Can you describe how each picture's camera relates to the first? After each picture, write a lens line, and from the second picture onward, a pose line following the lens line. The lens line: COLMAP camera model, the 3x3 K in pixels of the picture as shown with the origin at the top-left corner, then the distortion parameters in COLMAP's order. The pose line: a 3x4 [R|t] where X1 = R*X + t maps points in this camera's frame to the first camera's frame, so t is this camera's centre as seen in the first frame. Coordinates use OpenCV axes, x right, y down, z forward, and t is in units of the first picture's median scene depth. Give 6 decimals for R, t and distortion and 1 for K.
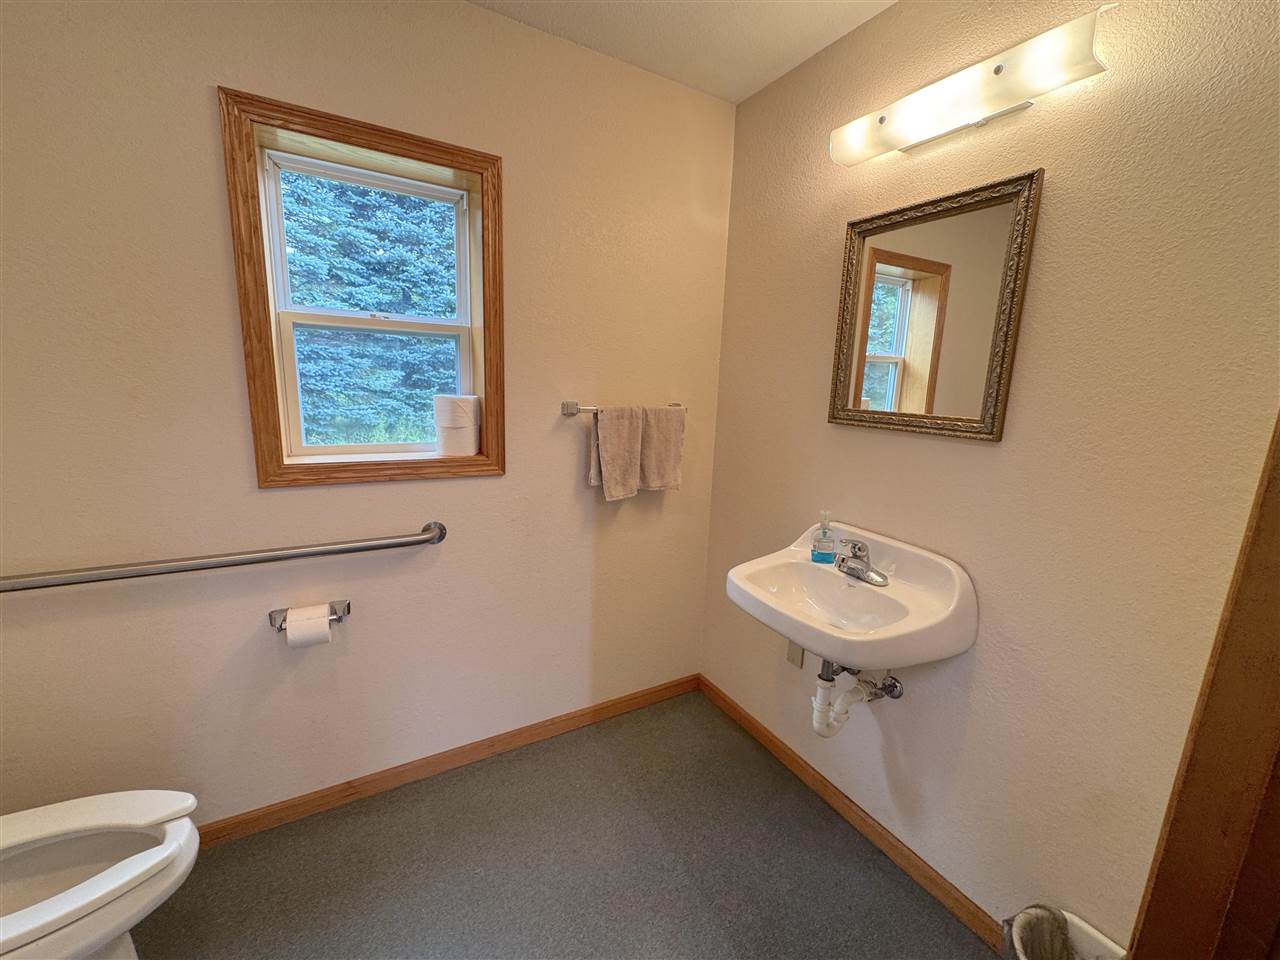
lens RADIAL K [[515.1, 0, 638.7], [0, 515.1, 479.9], [0, 0, 1]] dist [-0.002772, 0.000168]
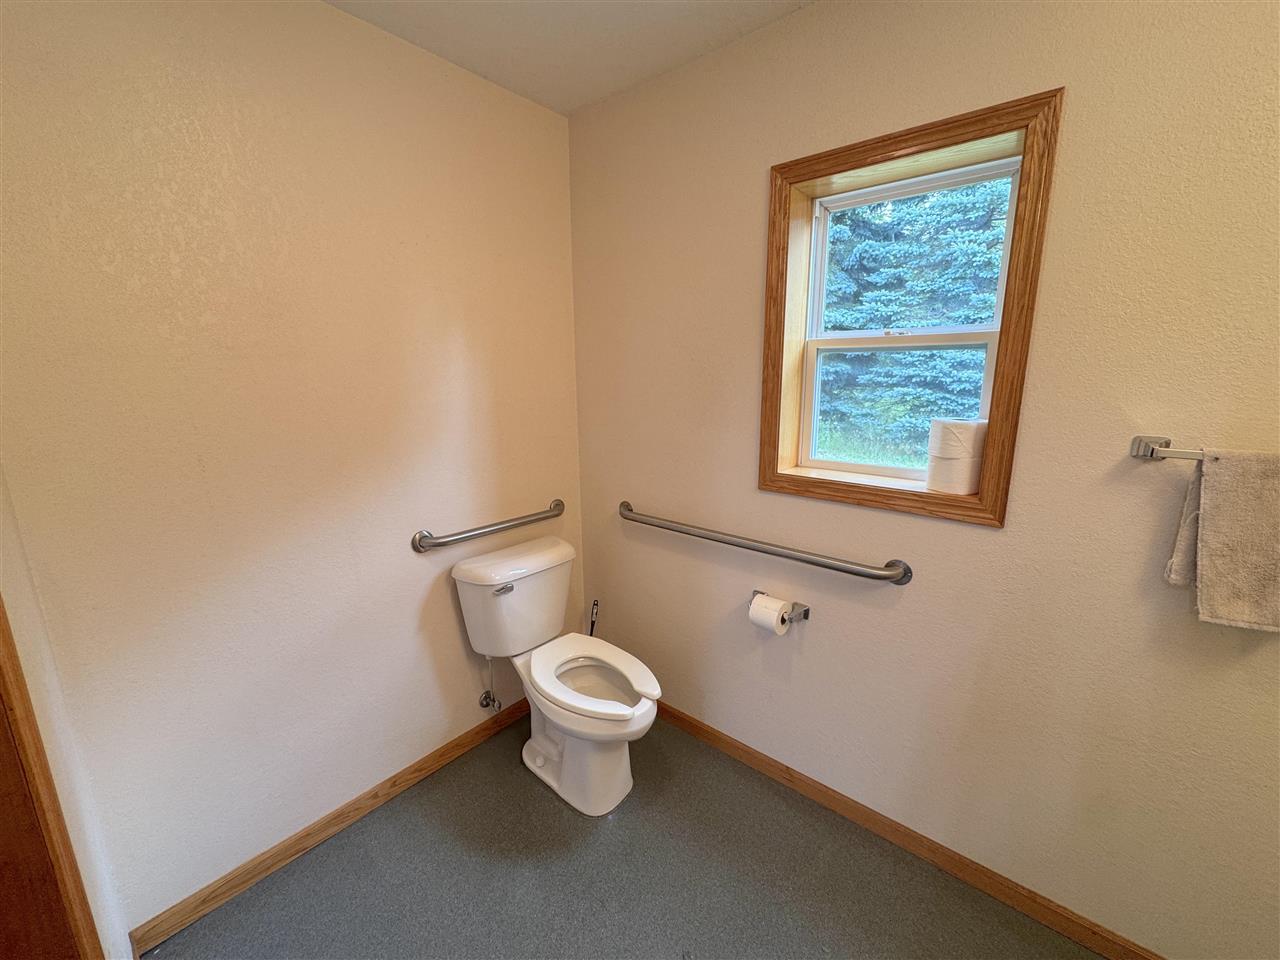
lens RADIAL K [[515.1, 0, 639.3], [0, 515.1, 478.8], [0, 0, 1]] dist [-0.002772, 0.000168]
pose [[0.333803, 0.152474, -0.930230, 0.258351], [-0.163079, 0.981293, 0.102324, -0.074252], [0.928429, 0.117545, 0.352424, 0.260846]]
